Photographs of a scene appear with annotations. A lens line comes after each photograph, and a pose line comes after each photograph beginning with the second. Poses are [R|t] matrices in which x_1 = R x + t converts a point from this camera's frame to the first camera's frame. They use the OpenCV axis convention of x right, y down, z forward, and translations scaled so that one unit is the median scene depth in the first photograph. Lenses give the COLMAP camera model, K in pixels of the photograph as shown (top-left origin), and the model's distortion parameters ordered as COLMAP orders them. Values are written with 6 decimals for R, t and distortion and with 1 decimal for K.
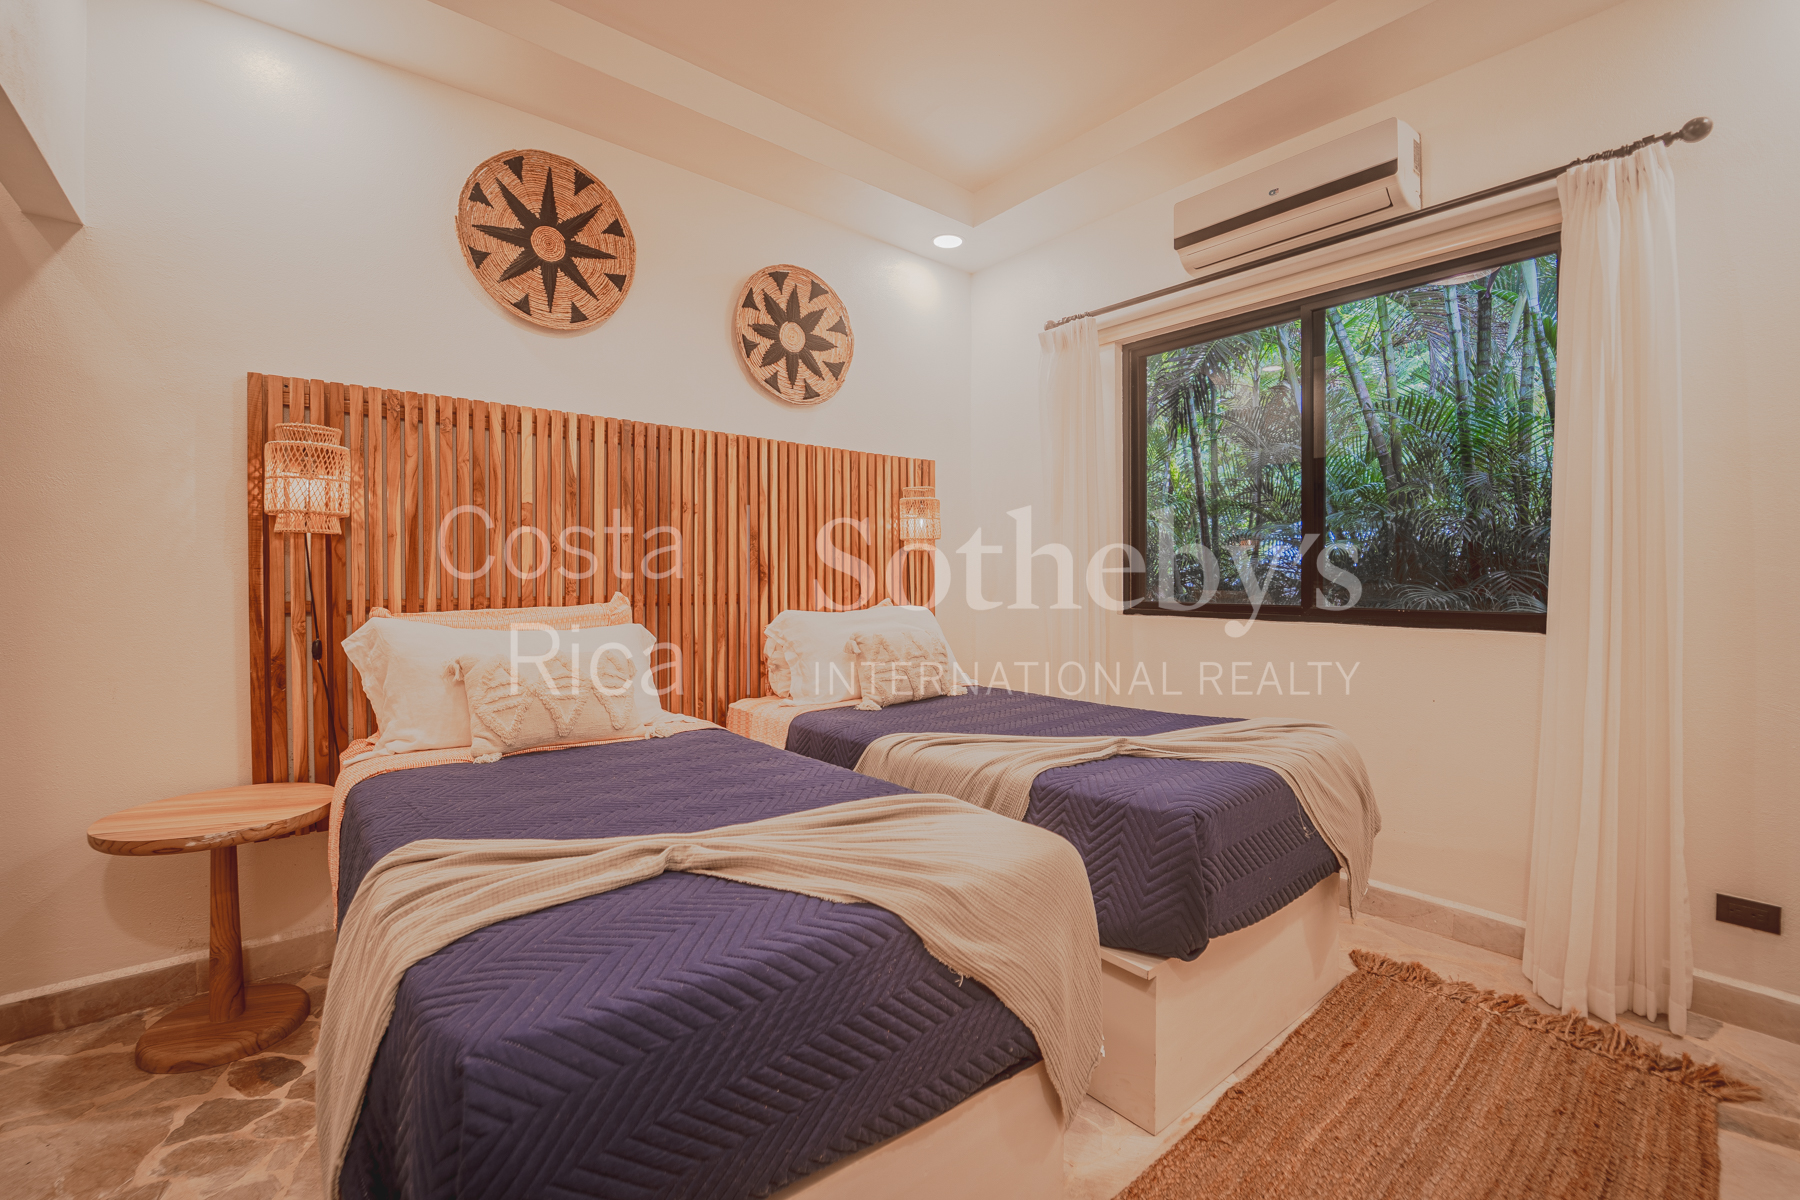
lens RADIAL K [[749.7, 0, 892.0], [0, 749.7, 583.3], [0, 0, 1]] dist [-0.018773, -0.000068]
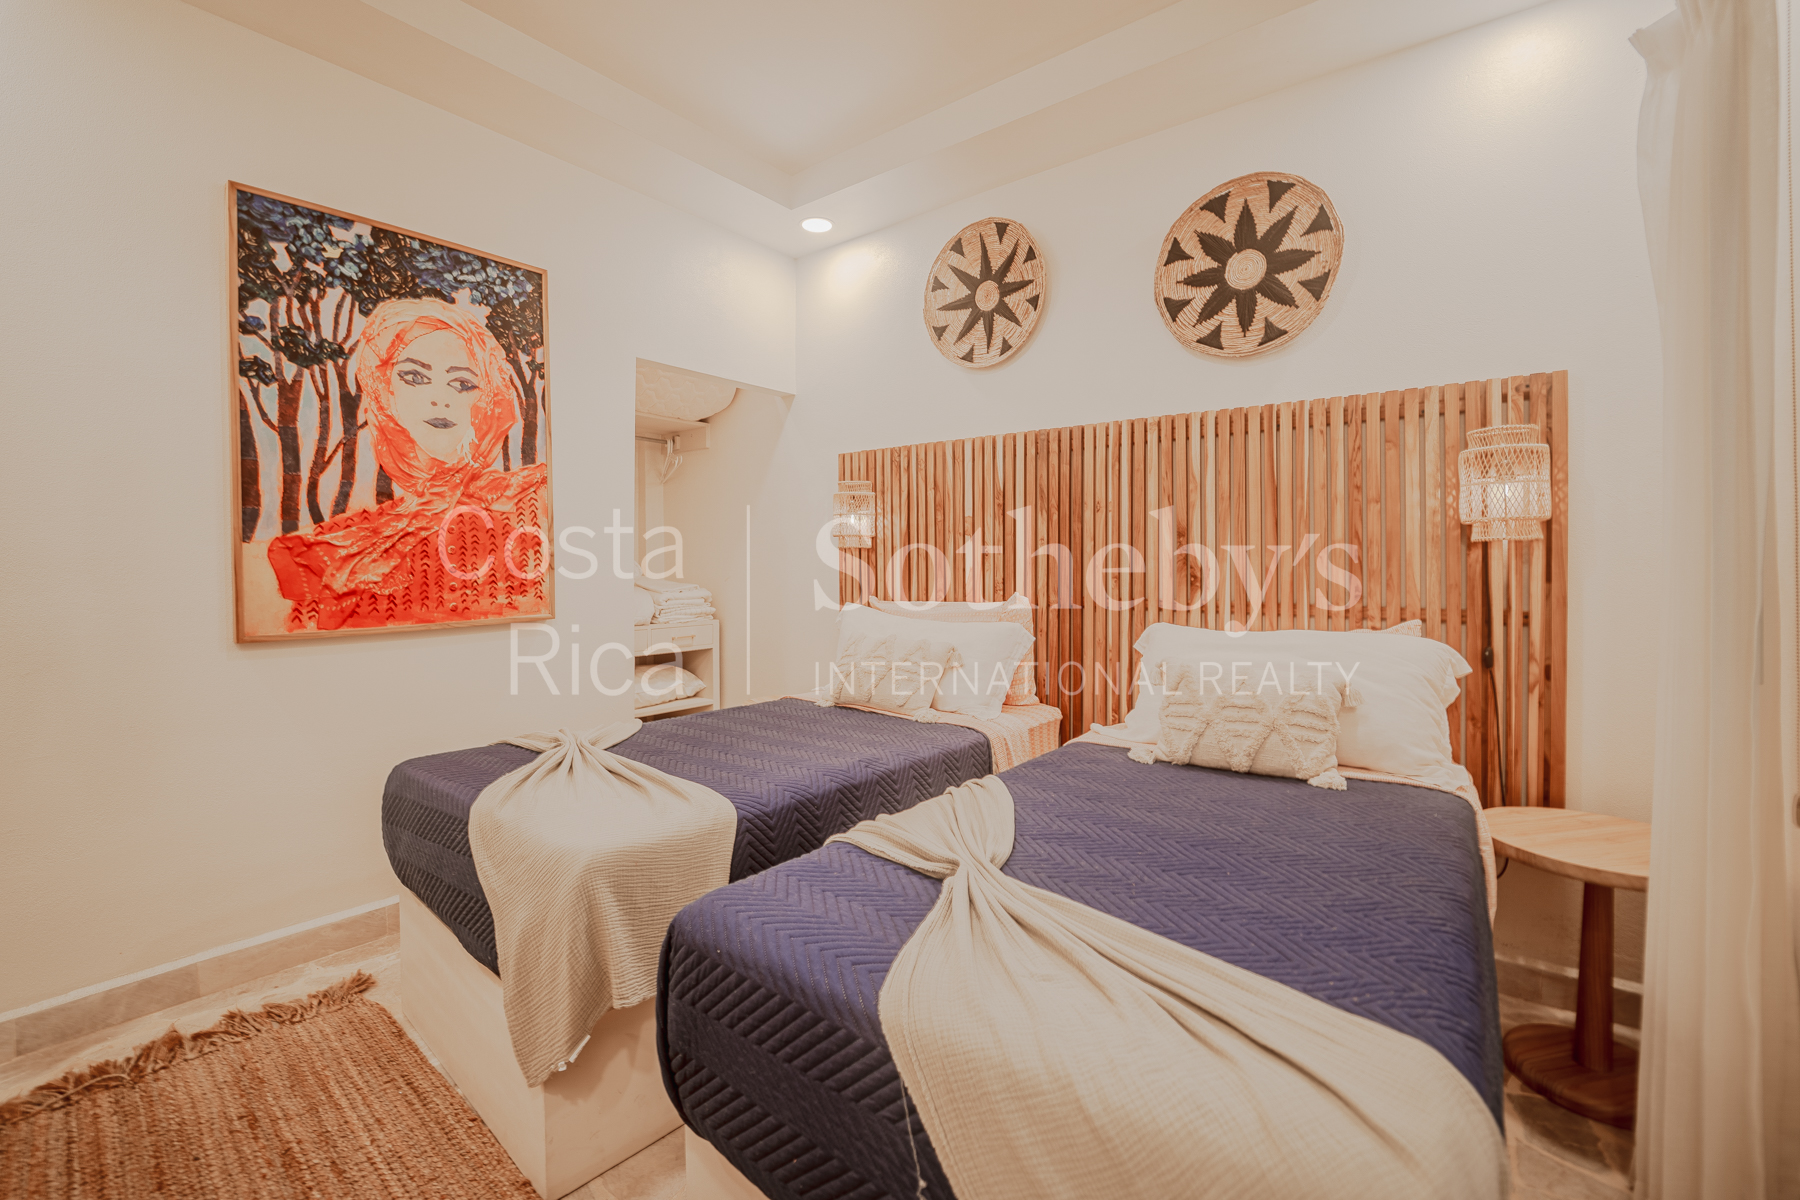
lens RADIAL K [[749.7, 0, 892.0], [0, 749.7, 583.3], [0, 0, 1]] dist [-0.018773, -0.000068]
pose [[0.197612, 0.018676, -0.980102, 0.617288], [-0.026290, 0.999560, 0.013746, -0.011143], [0.979928, 0.023051, 0.198016, 0.568874]]
